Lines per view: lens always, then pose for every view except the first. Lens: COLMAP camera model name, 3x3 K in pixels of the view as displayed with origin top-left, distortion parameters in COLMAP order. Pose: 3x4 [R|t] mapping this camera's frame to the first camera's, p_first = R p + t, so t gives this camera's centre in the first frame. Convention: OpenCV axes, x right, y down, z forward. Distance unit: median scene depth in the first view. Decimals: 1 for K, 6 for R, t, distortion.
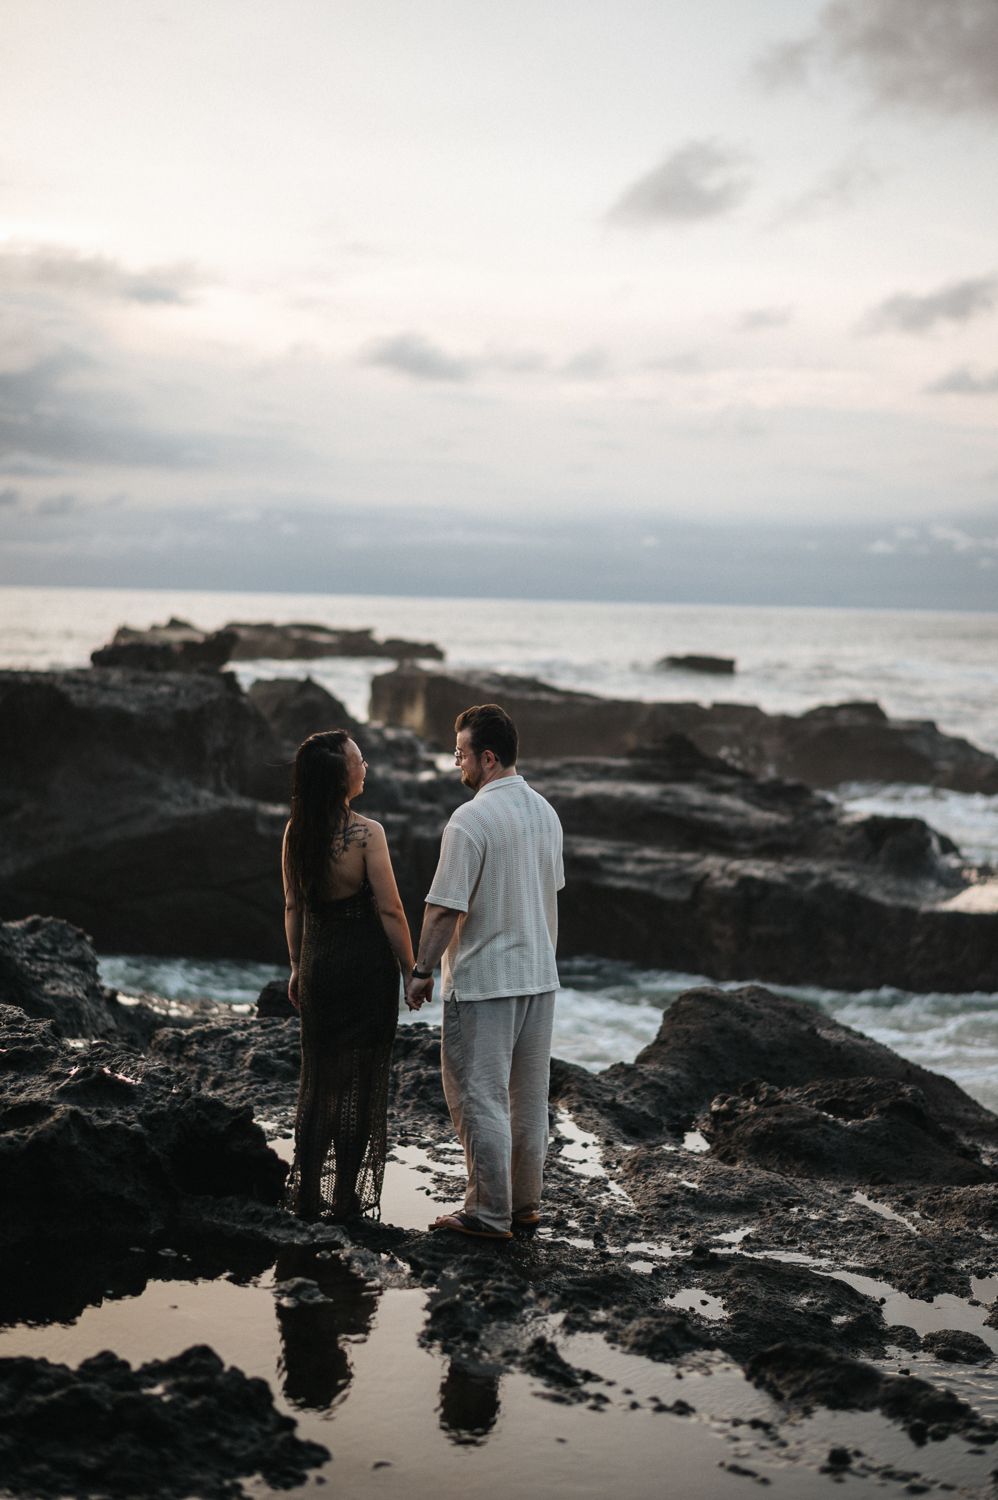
lens RADIAL K [[2420.4, 0, 499.0], [0, 2420.4, 750.0], [0, 0, 1]] dist [-0.015265, 0.005547]
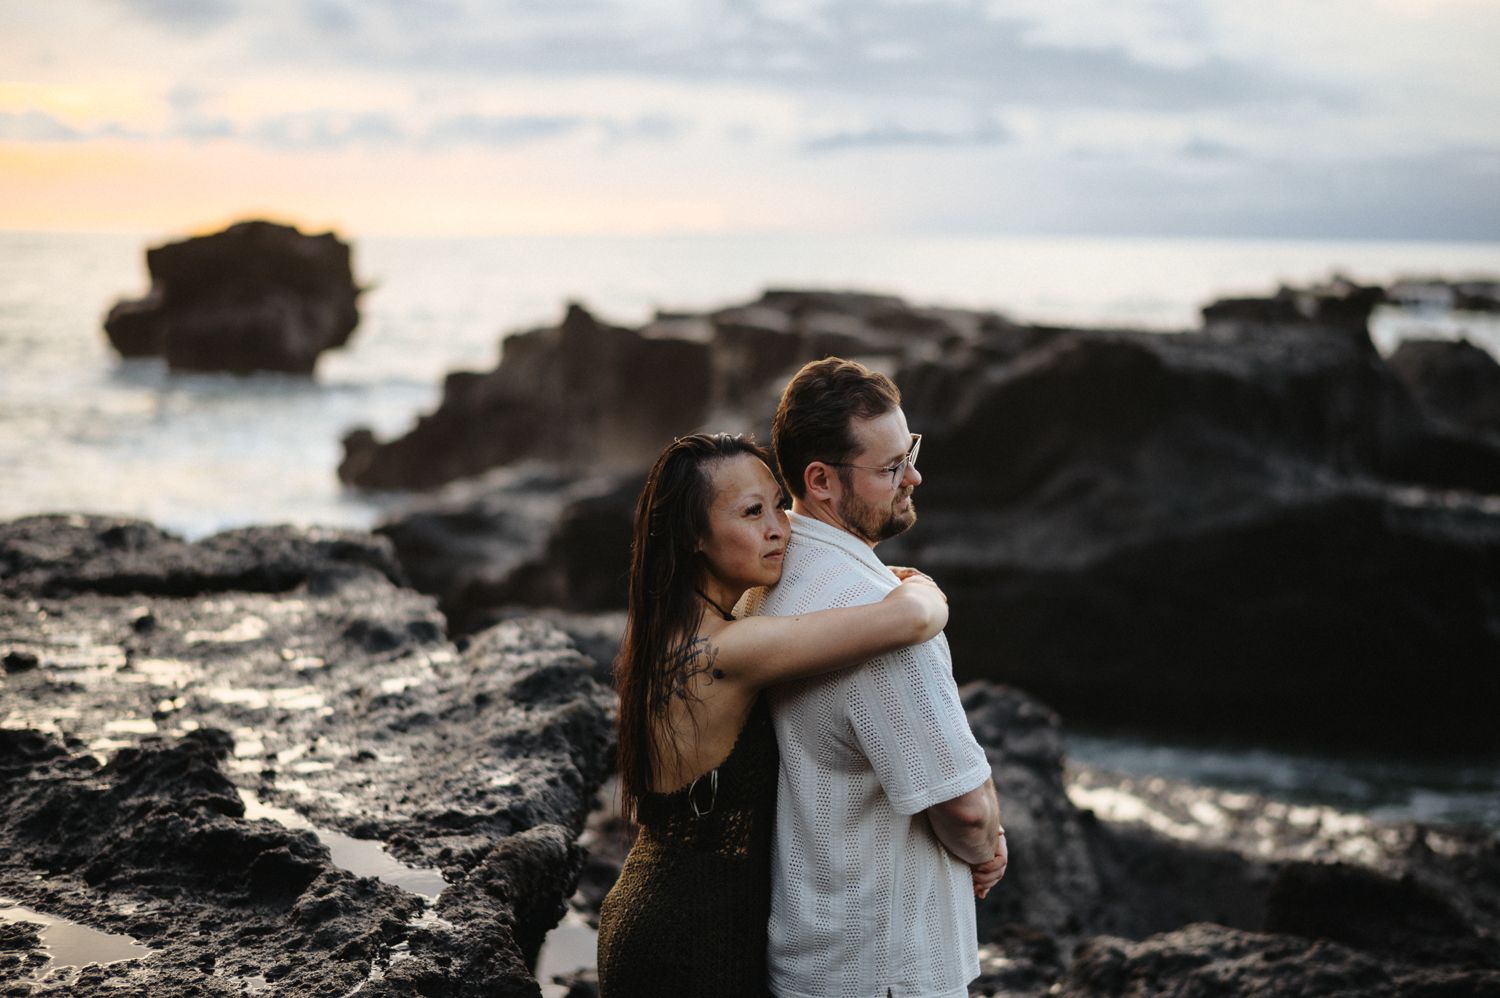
lens RADIAL K [[2420.4, 0, 750.0], [0, 2420.4, 499.0], [0, 0, 1]] dist [-0.015265, 0.005547]
pose [[0.932833, 0.024159, -0.359498, -0.003586], [-0.011104, 0.999203, 0.038336, -0.003896], [0.360138, -0.031769, 0.932358, 0.149134]]
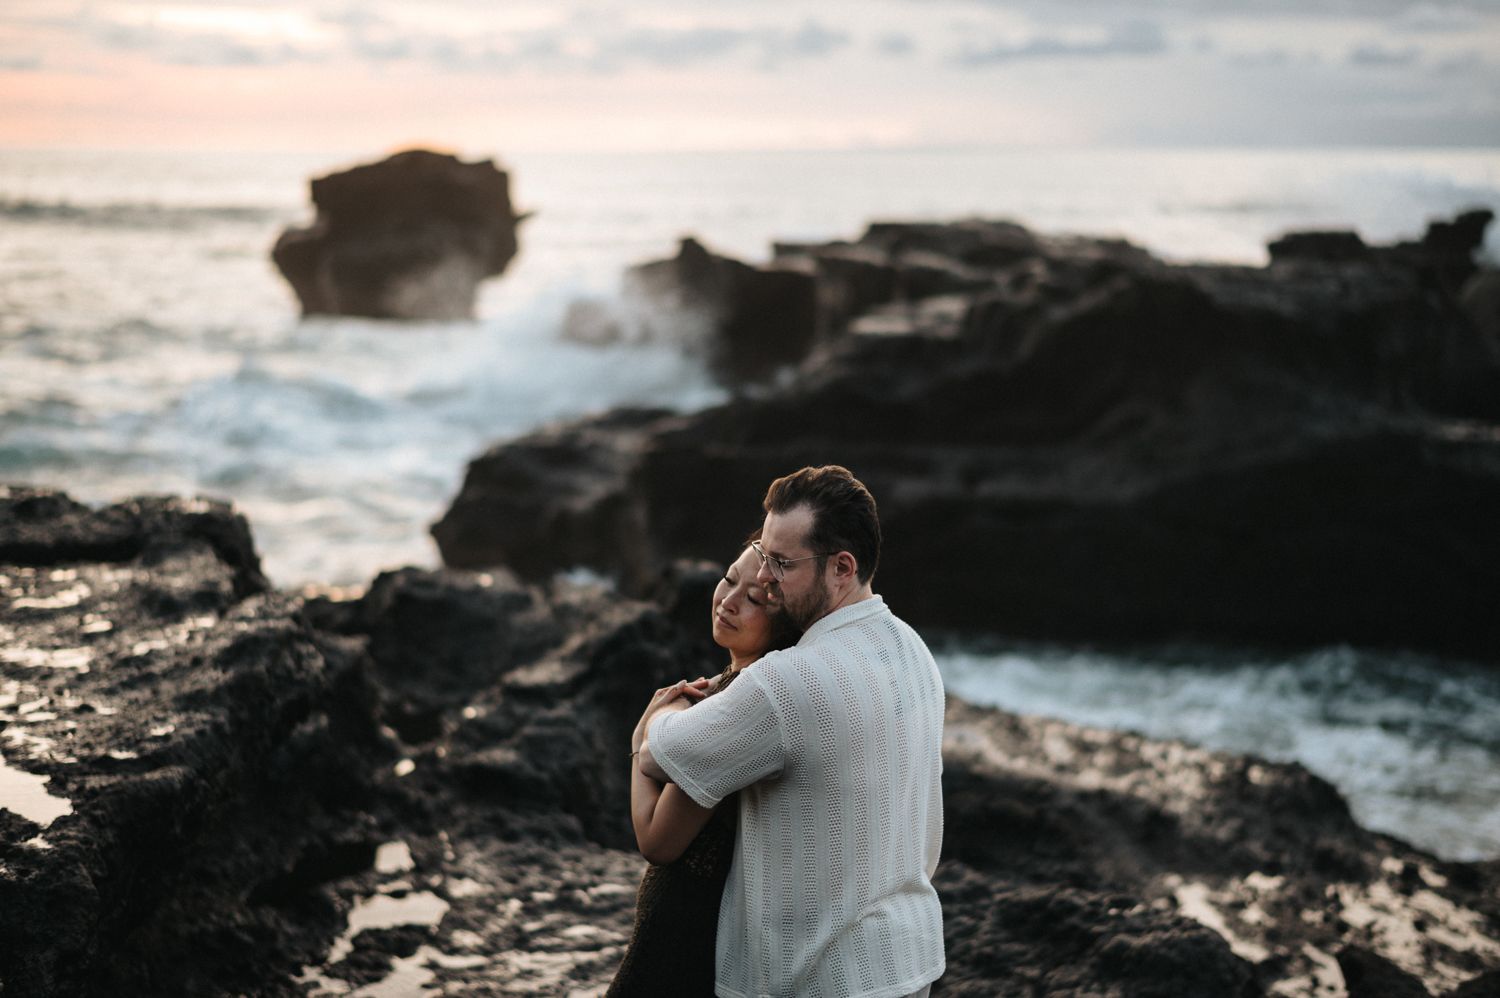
lens RADIAL K [[2403.1, 0, 746.9], [0, 2403.1, 585.6], [0, 0, 1]] dist [0.014019, 0.097646]
pose [[0.900756, 0.052409, -0.431152, 0.056513], [-0.005313, 0.993948, 0.109719, -0.013813], [0.434293, -0.096539, 0.895584, 0.132925]]
